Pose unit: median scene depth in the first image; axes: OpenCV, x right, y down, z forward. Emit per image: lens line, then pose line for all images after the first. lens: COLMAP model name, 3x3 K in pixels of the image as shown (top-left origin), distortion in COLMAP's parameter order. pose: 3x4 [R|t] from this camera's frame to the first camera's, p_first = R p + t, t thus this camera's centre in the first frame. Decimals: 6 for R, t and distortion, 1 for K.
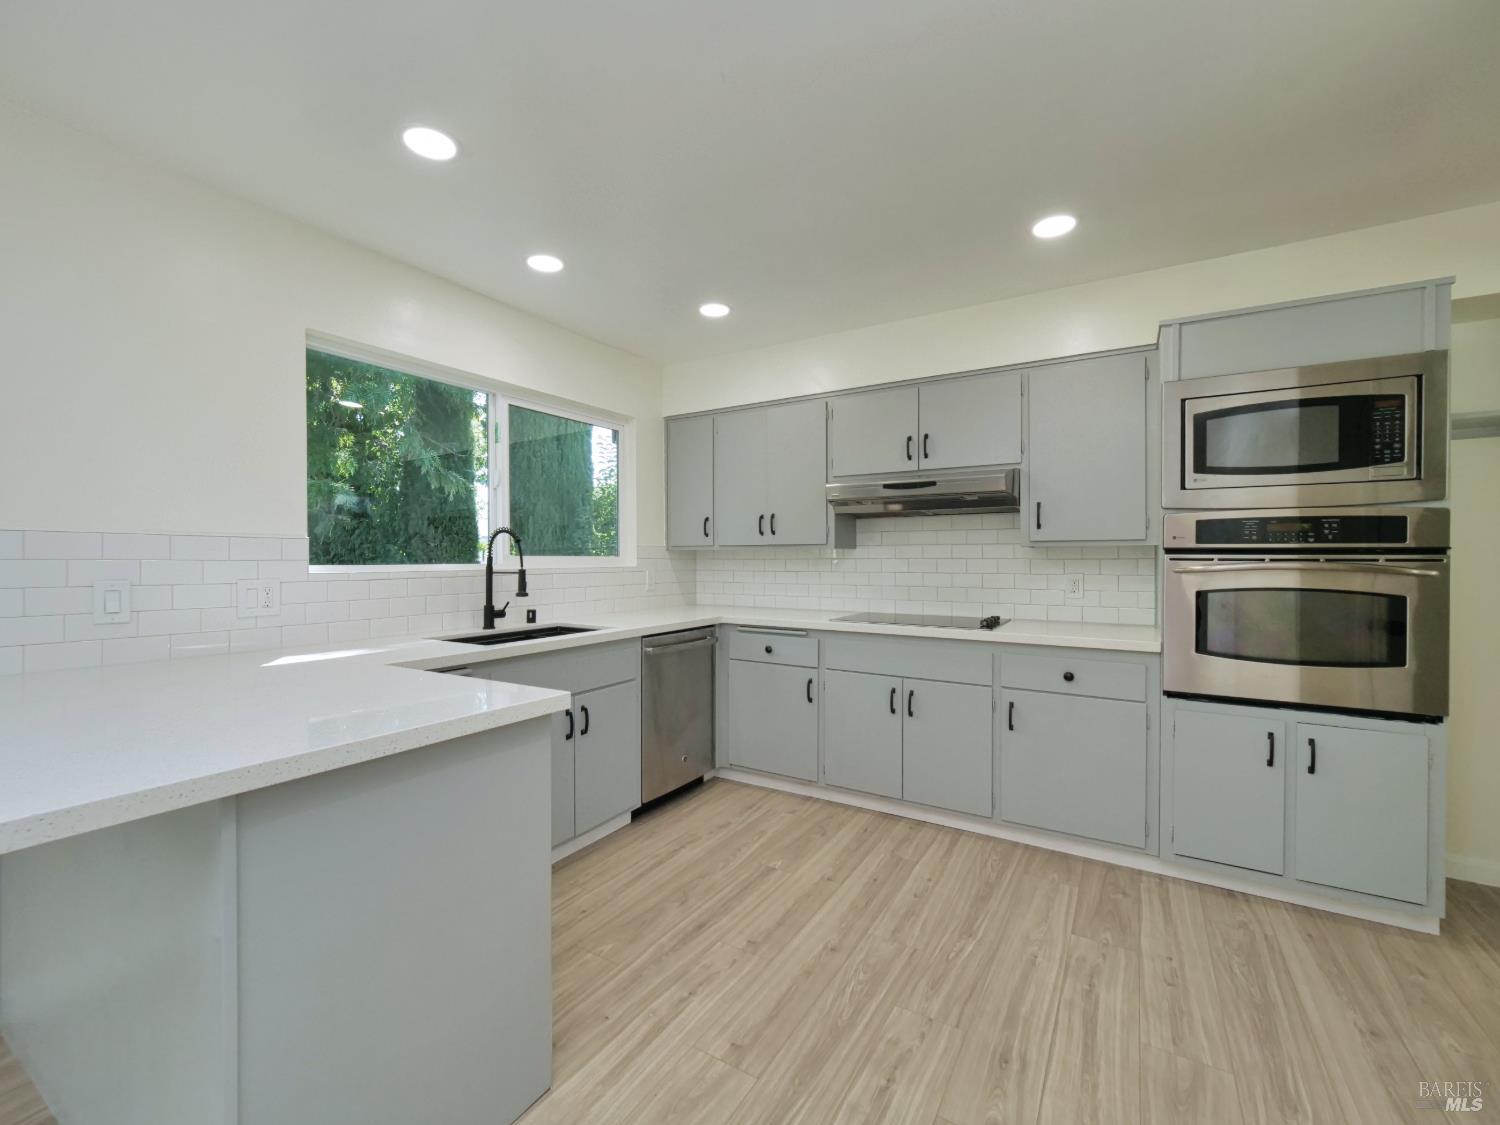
lens RADIAL K [[645.4, 0, 741.4], [0, 645.4, 563.1], [0, 0, 1]] dist [-0.003256, 0.000151]
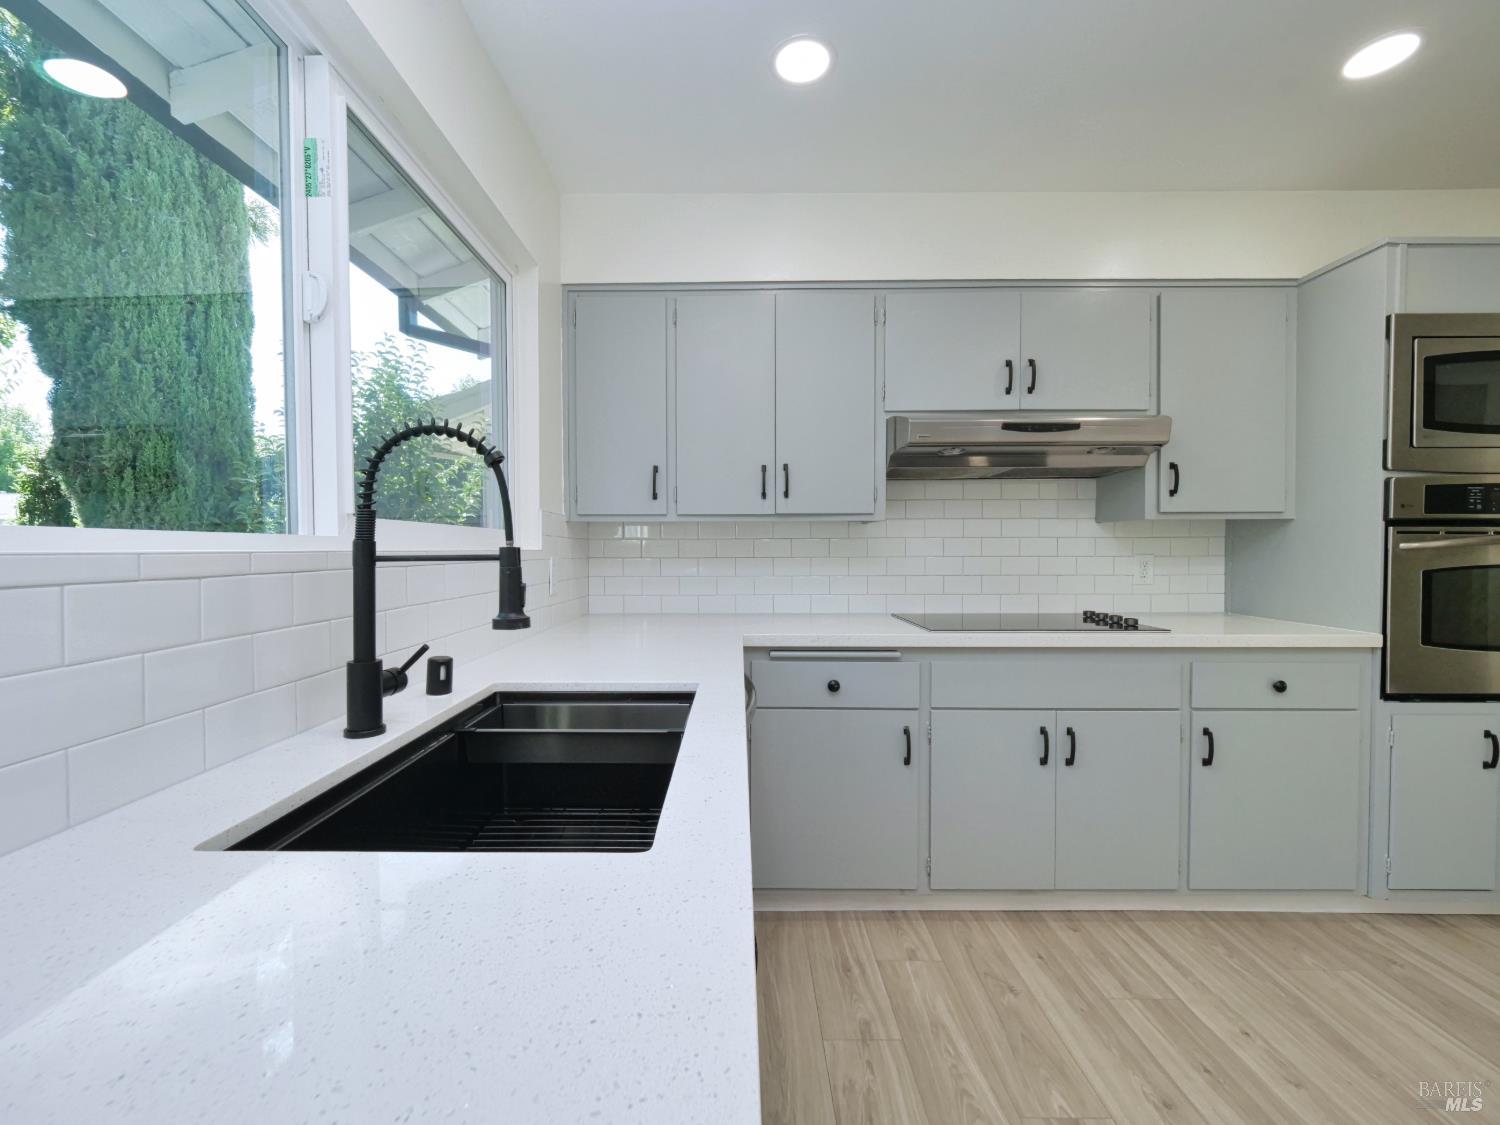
lens RADIAL K [[645.4, 0, 751.8], [0, 645.4, 559.8], [0, 0, 1]] dist [-0.003256, 0.000151]
pose [[0.854199, -0.010607, 0.519837, -0.373744], [0.007404, 0.999939, 0.008238, 0.013079], [-0.519893, -0.003188, 0.854226, 0.595367]]
